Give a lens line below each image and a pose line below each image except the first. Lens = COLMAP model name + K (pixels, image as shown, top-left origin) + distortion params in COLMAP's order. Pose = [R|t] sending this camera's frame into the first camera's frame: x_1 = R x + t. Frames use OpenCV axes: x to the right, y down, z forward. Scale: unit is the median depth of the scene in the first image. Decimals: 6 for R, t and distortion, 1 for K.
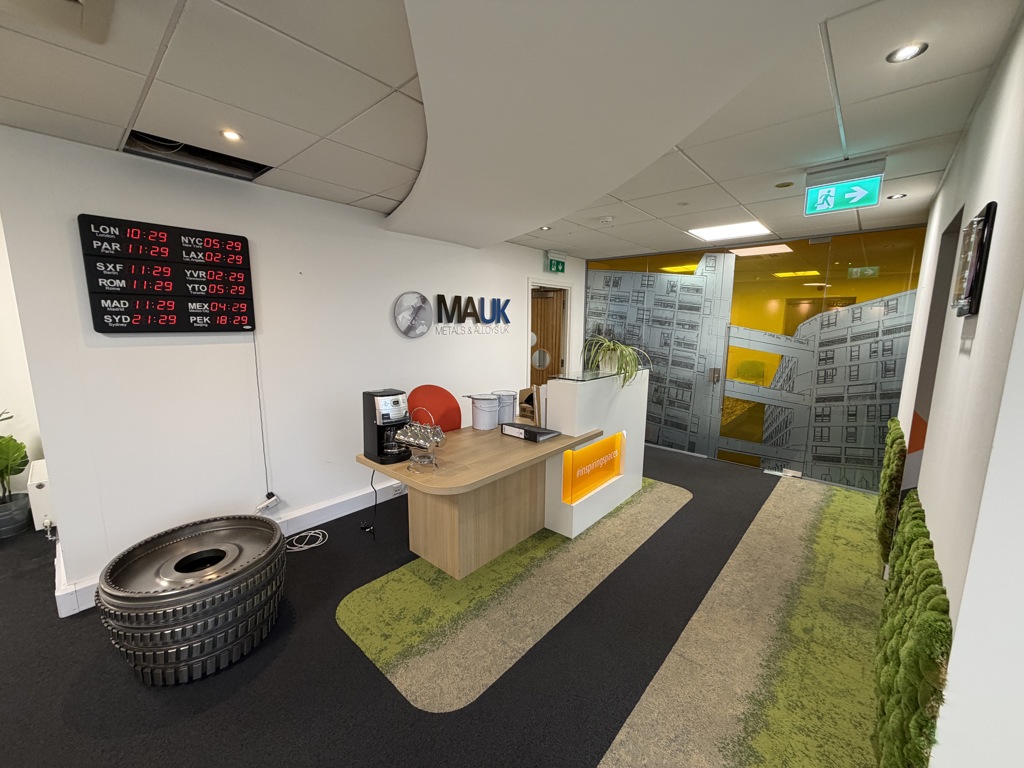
lens RADIAL K [[403.8, 0, 512.0], [0, 403.8, 384.0], [0, 0, 1]] dist [0.001269, 0.000043]
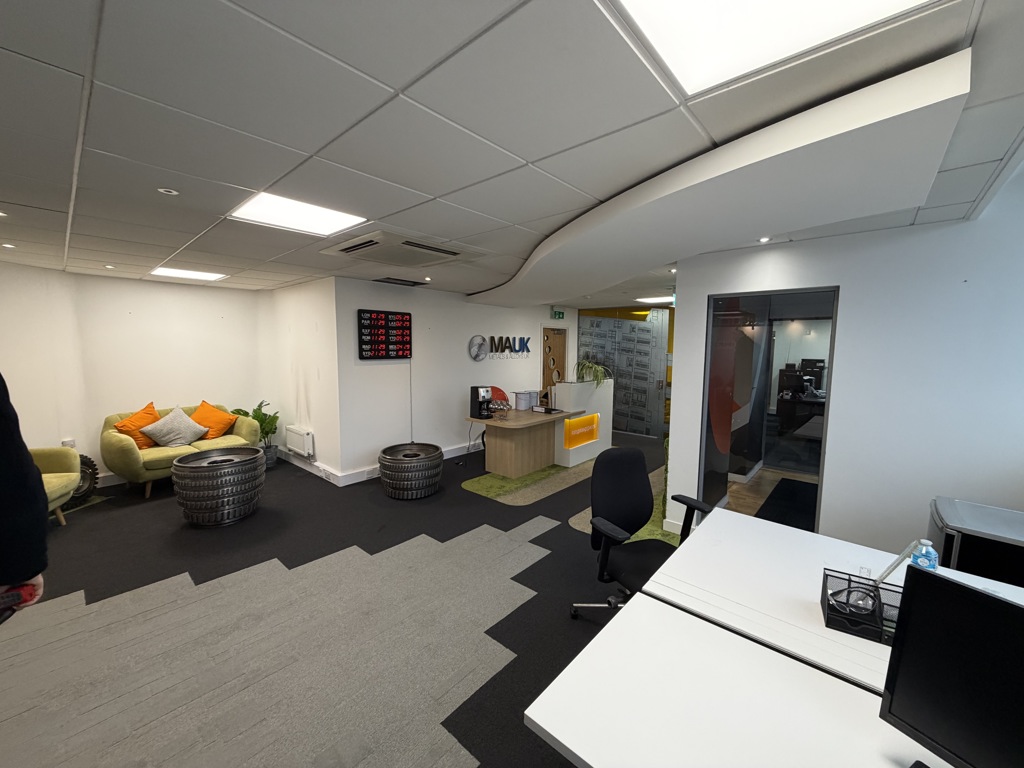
lens RADIAL K [[403.8, 0, 512.0], [0, 403.8, 384.0], [0, 0, 1]] dist [0.001269, 0.000043]
pose [[0.999997, -0.001370, 0.001822, -0.112712], [0.001470, 0.998429, -0.056010, 0.092196], [-0.001742, 0.056012, 0.998429, -0.831389]]
